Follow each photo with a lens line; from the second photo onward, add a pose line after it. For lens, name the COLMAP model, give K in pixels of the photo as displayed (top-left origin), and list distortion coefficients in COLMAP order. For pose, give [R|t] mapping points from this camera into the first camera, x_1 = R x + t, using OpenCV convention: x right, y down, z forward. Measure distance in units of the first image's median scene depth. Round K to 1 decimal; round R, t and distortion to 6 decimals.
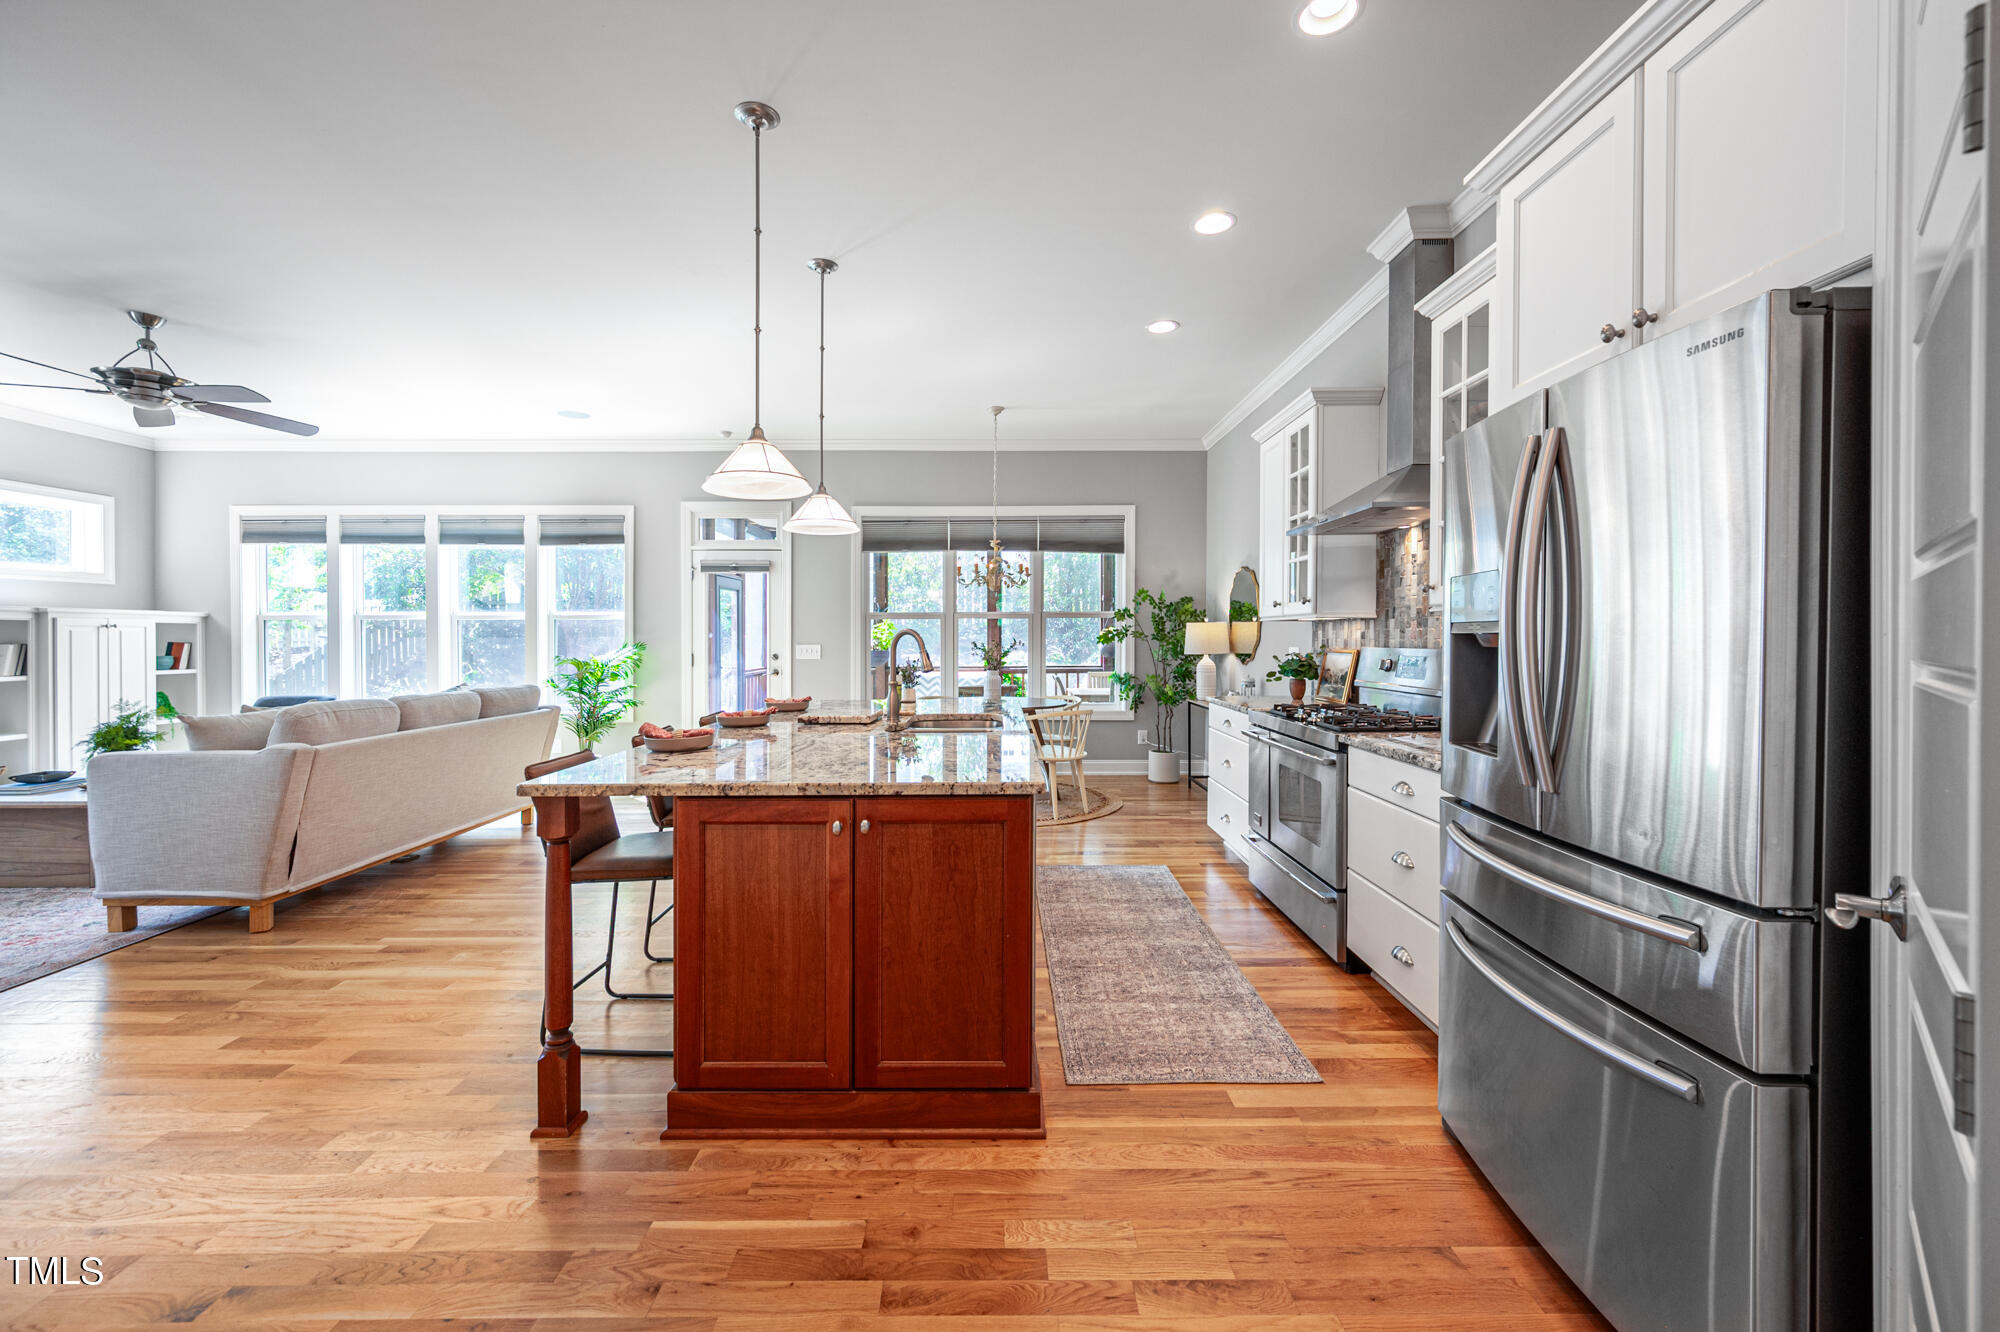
lens RADIAL K [[797.9, 0, 996.4], [0, 797.9, 645.5], [0, 0, 1]] dist [-0.001111, -0.000146]
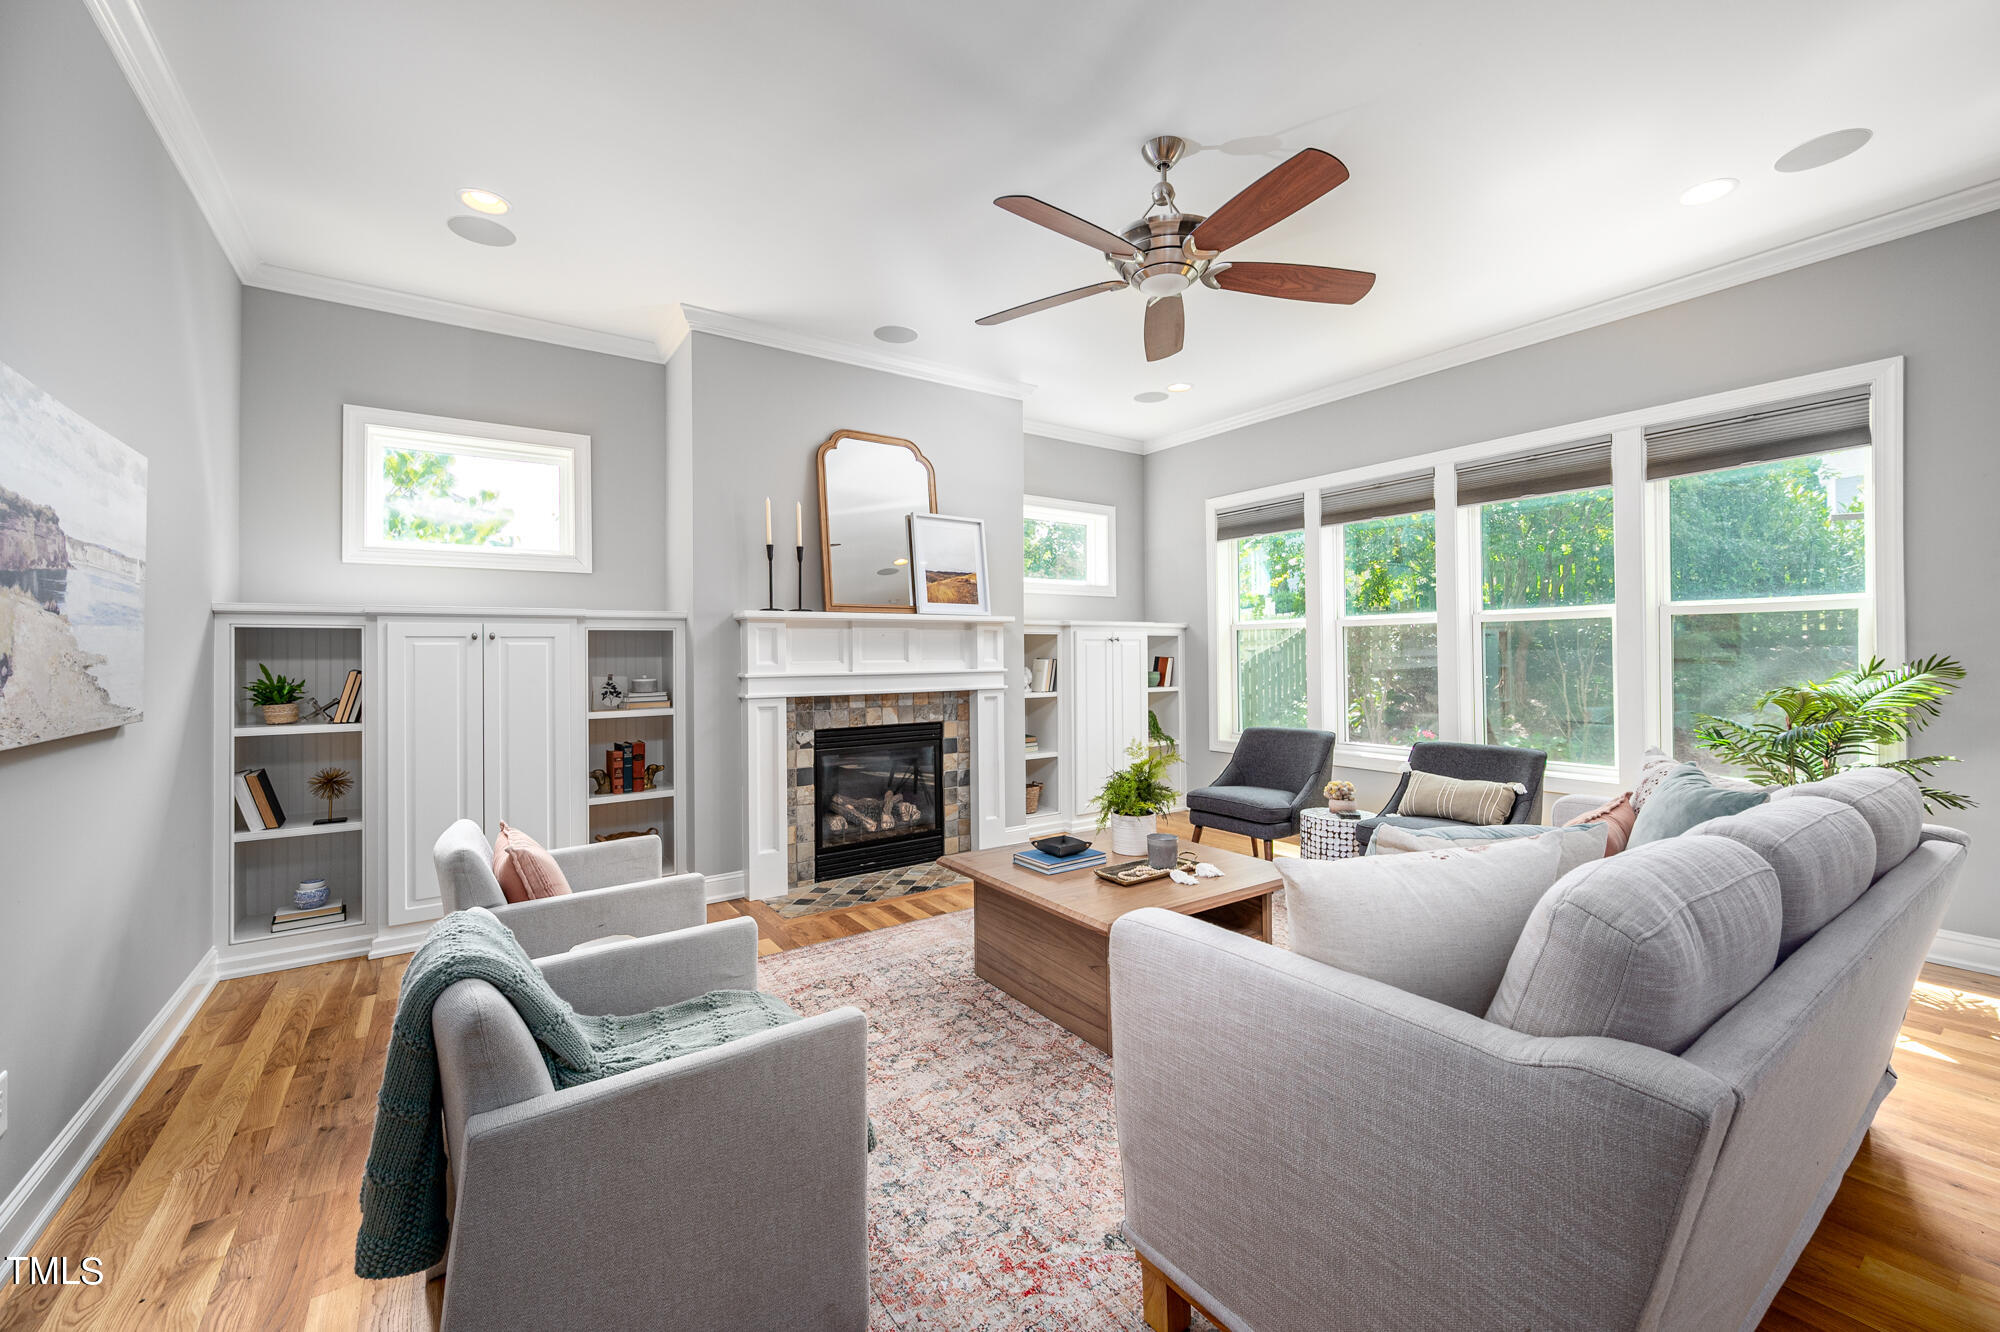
lens RADIAL K [[797.9, 0, 998.0], [0, 797.9, 650.8], [0, 0, 1]] dist [-0.001111, -0.000146]
pose [[0.565897, -0.003586, -0.824468, -0.385781], [0.002011, 0.999994, -0.002969, -0.008111], [0.824473, 0.000022, 0.565901, 0.331083]]
